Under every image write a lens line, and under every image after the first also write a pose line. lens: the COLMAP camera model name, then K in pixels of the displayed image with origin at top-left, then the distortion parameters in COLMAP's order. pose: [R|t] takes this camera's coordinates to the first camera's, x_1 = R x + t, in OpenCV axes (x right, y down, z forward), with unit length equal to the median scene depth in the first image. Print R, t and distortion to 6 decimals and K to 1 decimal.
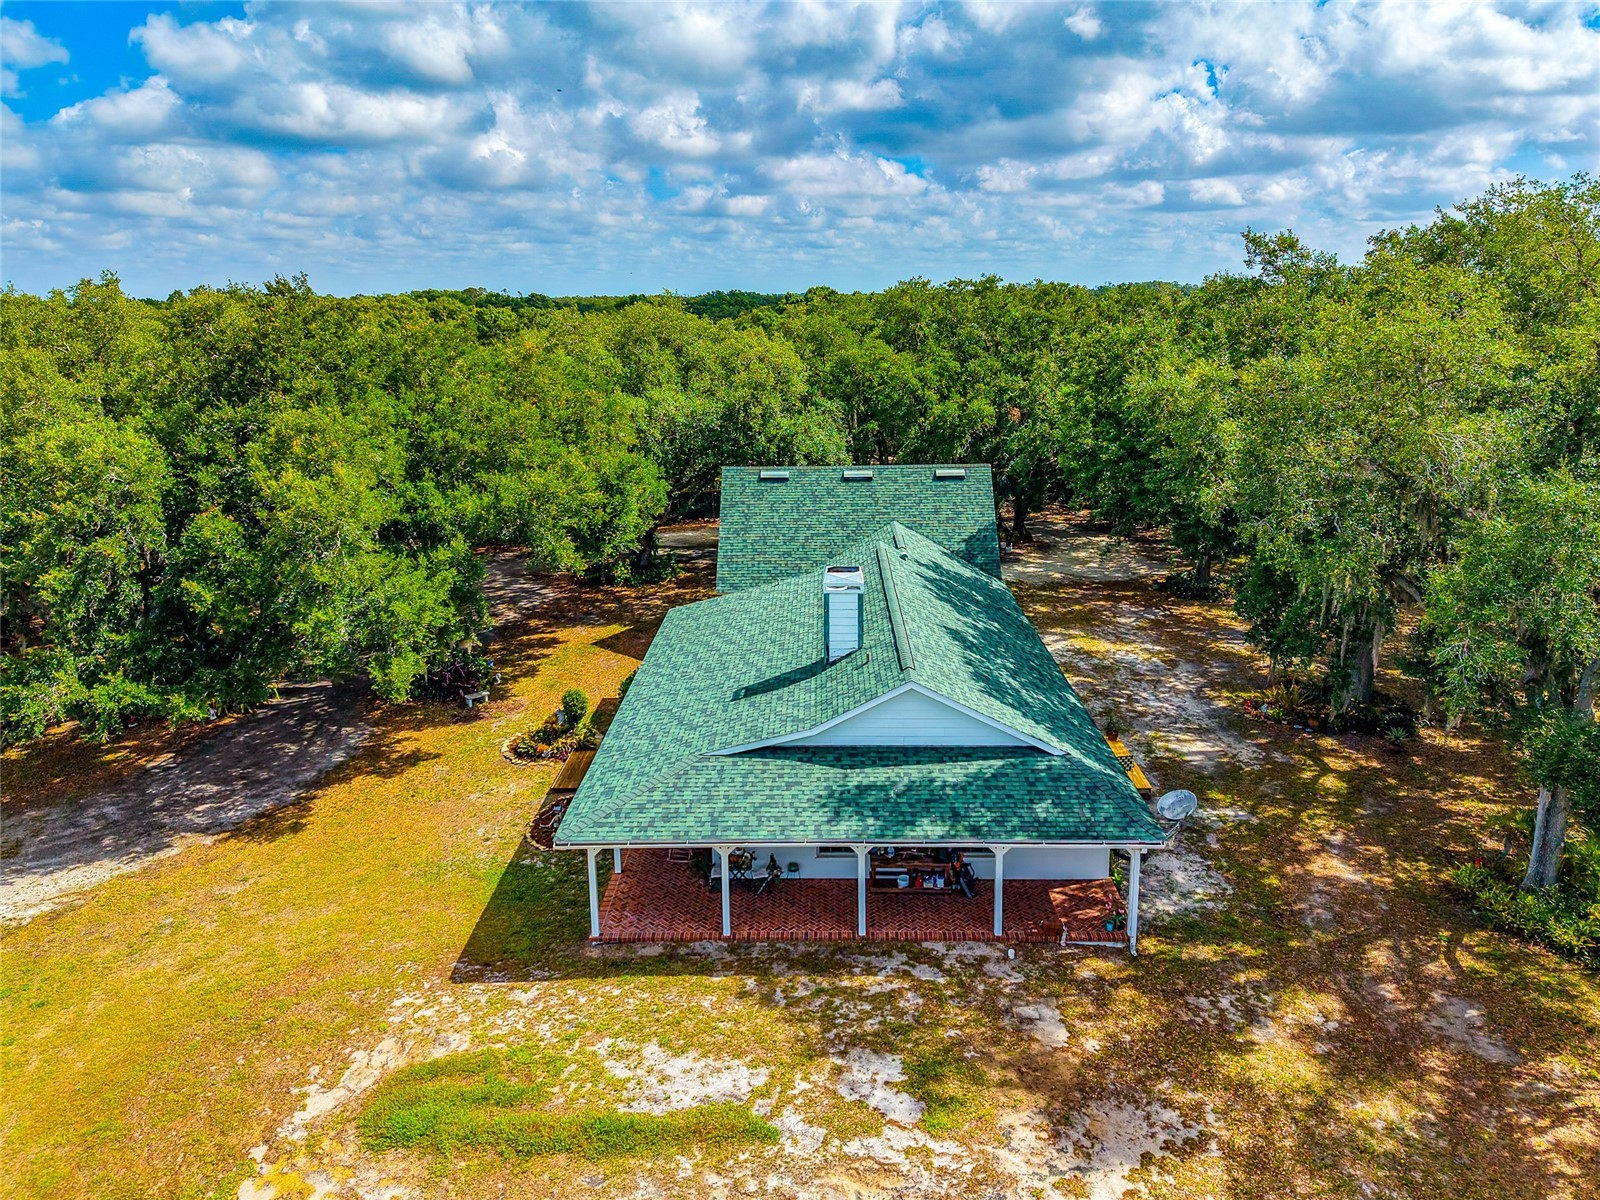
lens RADIAL K [[1100.1, 0, 800.0], [0, 1100.1, 600.0], [0, 0, 1]] dist [0.046595, -0.049534]
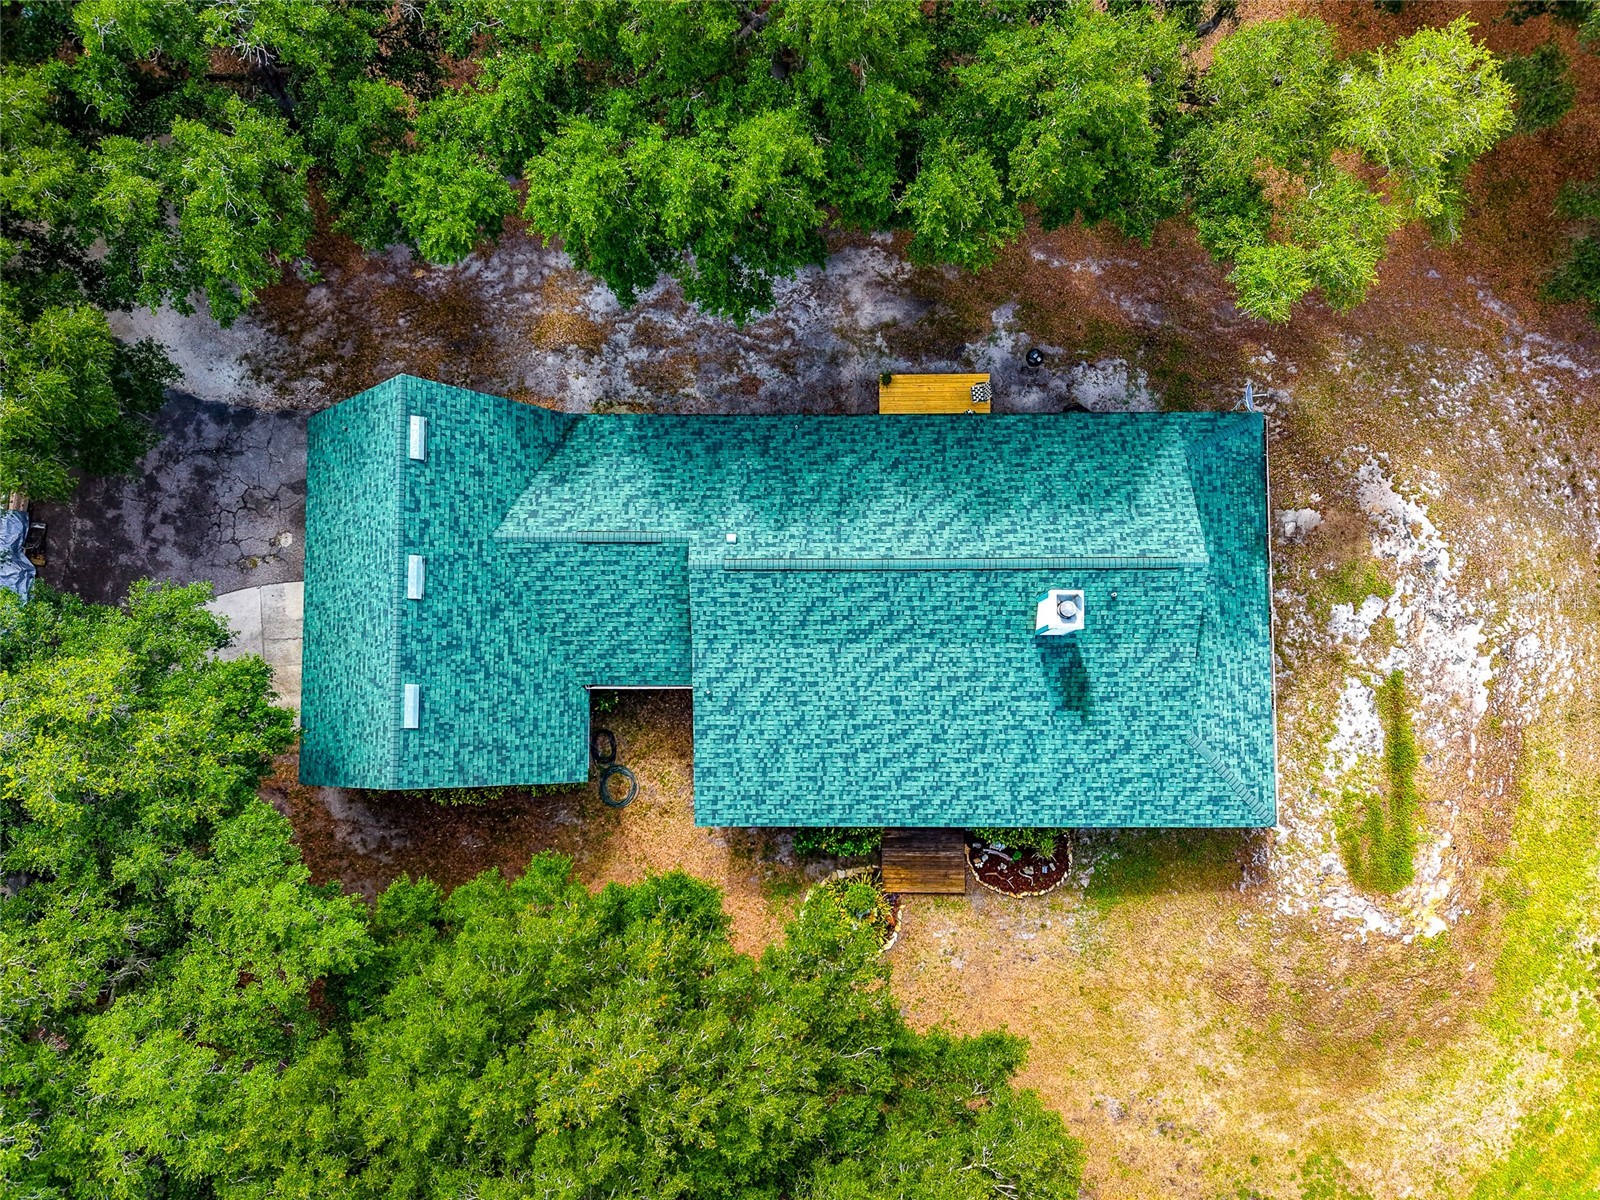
lens RADIAL K [[1107.0, 0, 797.1], [0, 1107.0, 674.7], [0, 0, 1]] dist [0.038690, -0.043051]
pose [[-0.022777, -0.996805, 0.076558, -0.091429], [0.269586, 0.067617, 0.960599, -1.010846], [-0.962707, 0.042519, 0.267185, 0.889018]]
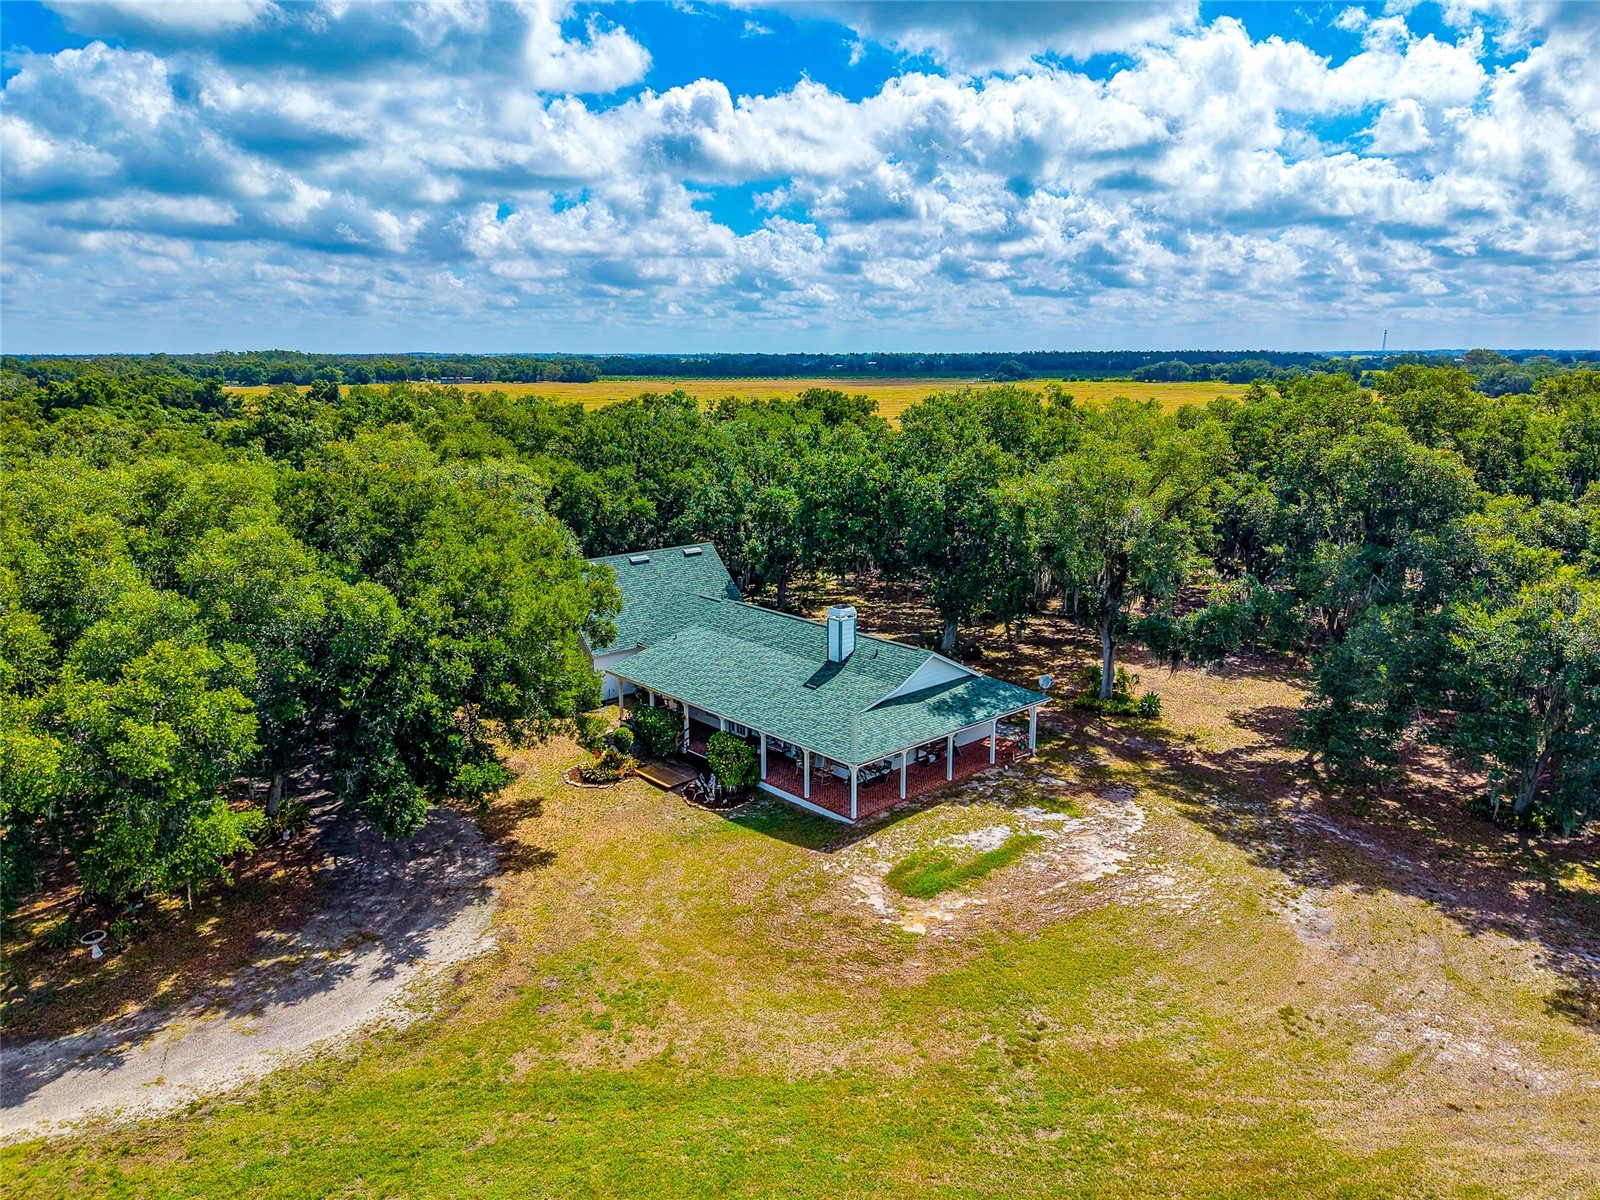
lens RADIAL K [[1074.1, 0, 800.0], [0, 1074.1, 600.0], [0, 0, 1]] dist [-0.000788, 0.000480]
pose [[0.727941, -0.141764, 0.670824, -1.066814], [0.179118, 0.983735, 0.013523, -0.065215], [-0.661830, 0.110312, 0.741493, -0.214366]]
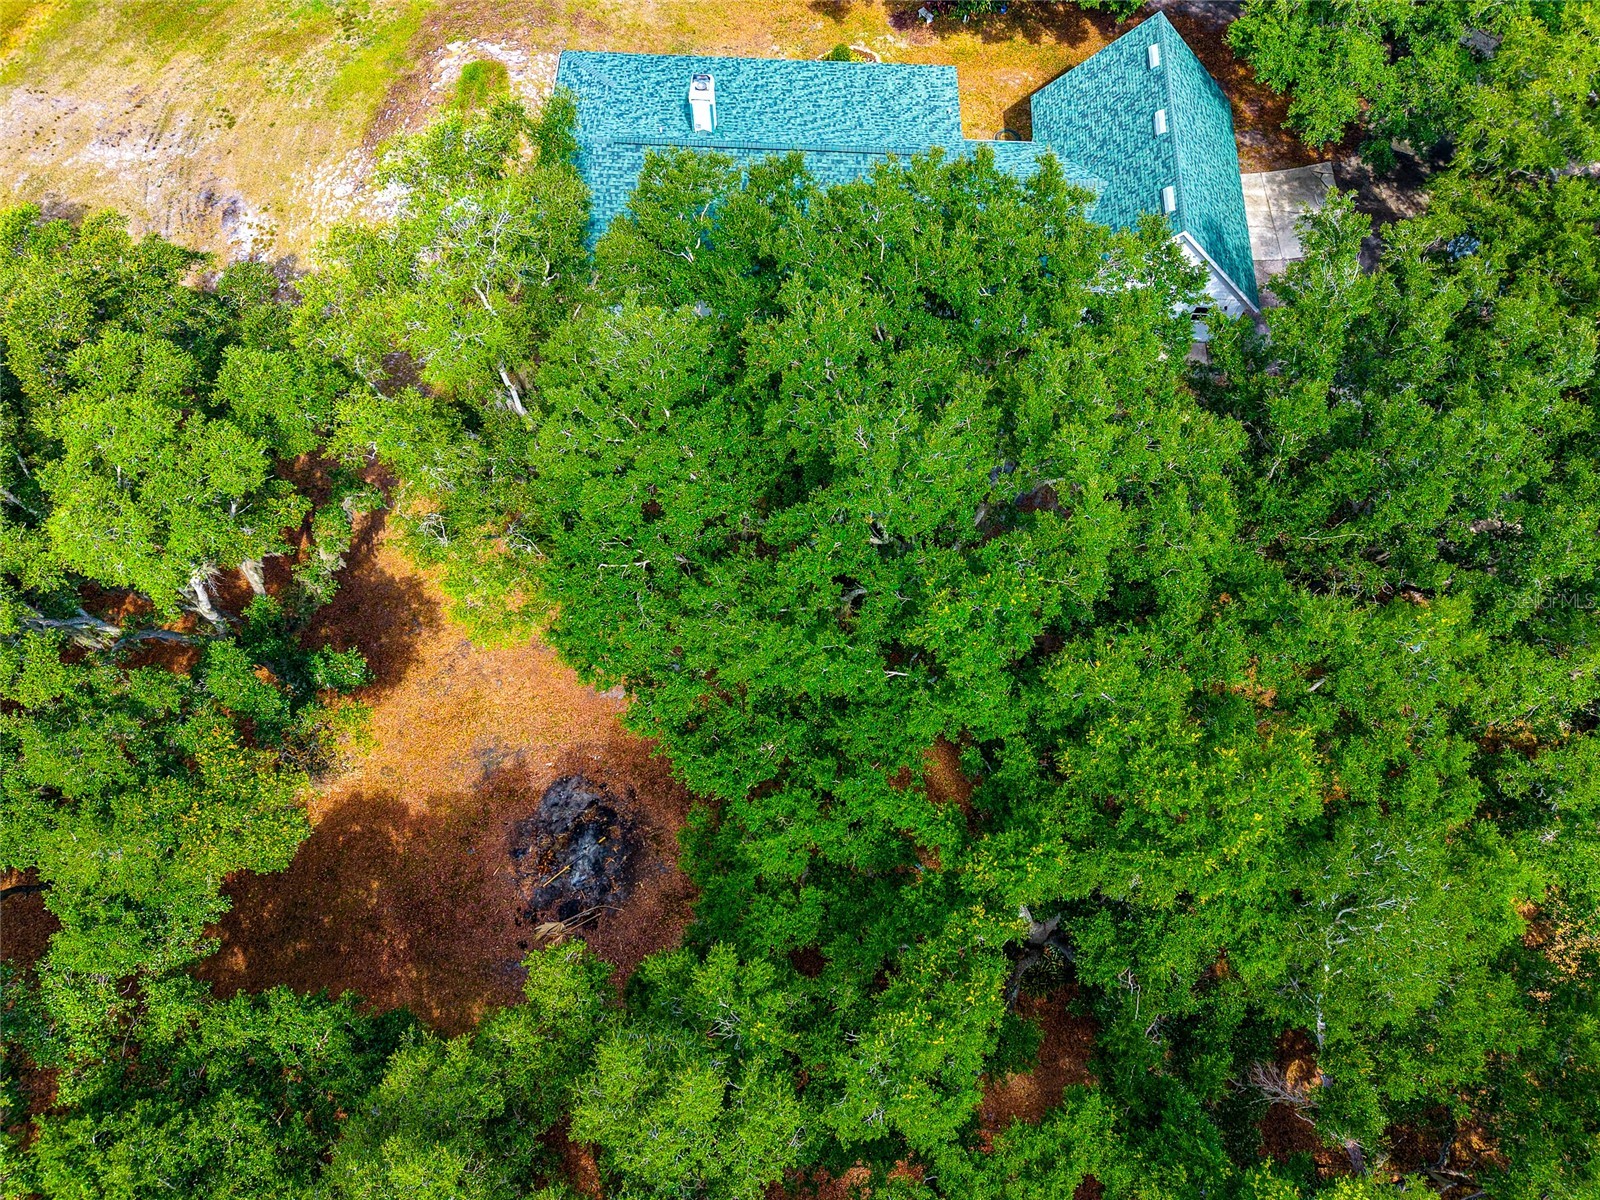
lens RADIAL K [[1100.1, 0, 800.0], [0, 1100.1, 600.0], [0, 0, 1]] dist [0.046595, -0.049534]
pose [[-0.026369, 0.918177, -0.395291, 1.178112], [-0.268439, 0.374401, 0.887561, -1.048229], [0.962936, 0.129516, 0.236602, 0.790489]]
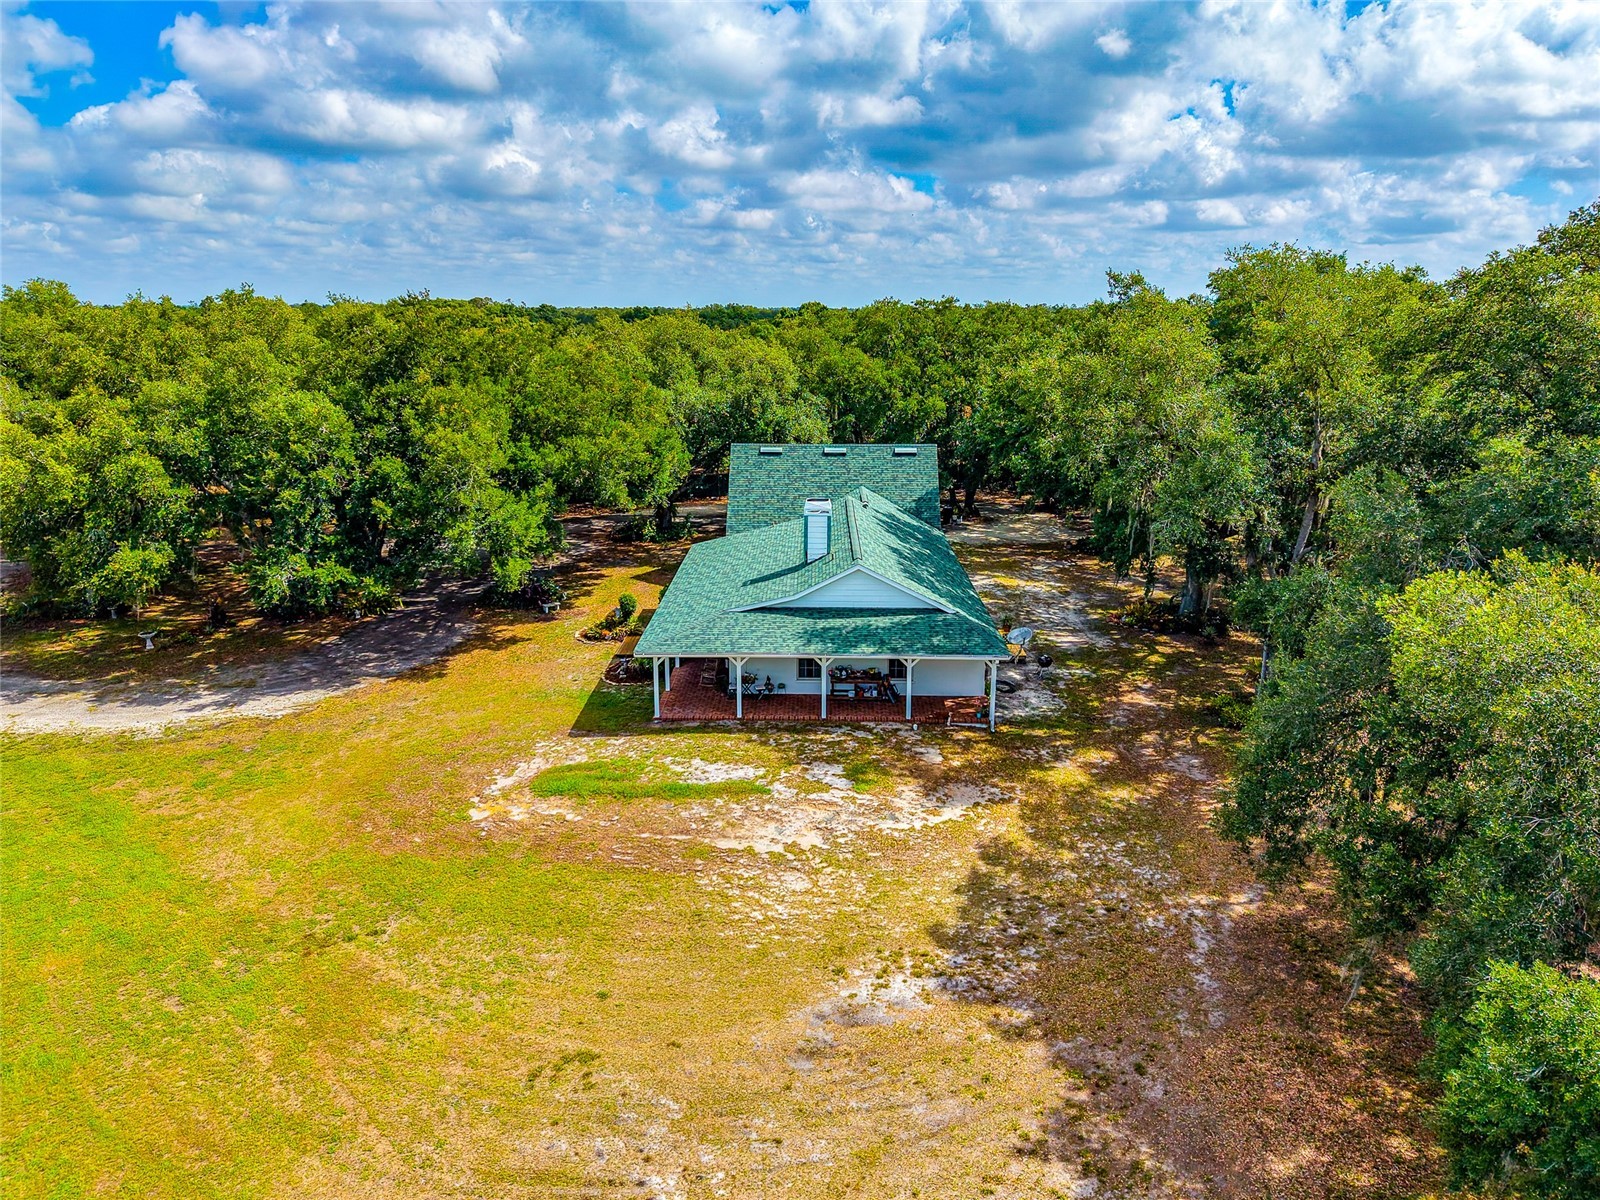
lens RADIAL K [[1078.8, 0, 792.5], [0, 1078.8, 639.5], [0, 0, 1]] dist [0.085498, -0.092904]
pose [[0.999898, 0.014250, 0.001274, 0.005691], [-0.014278, 0.999560, 0.025987, 0.115000], [-0.000903, -0.026003, 0.999661, -0.431368]]
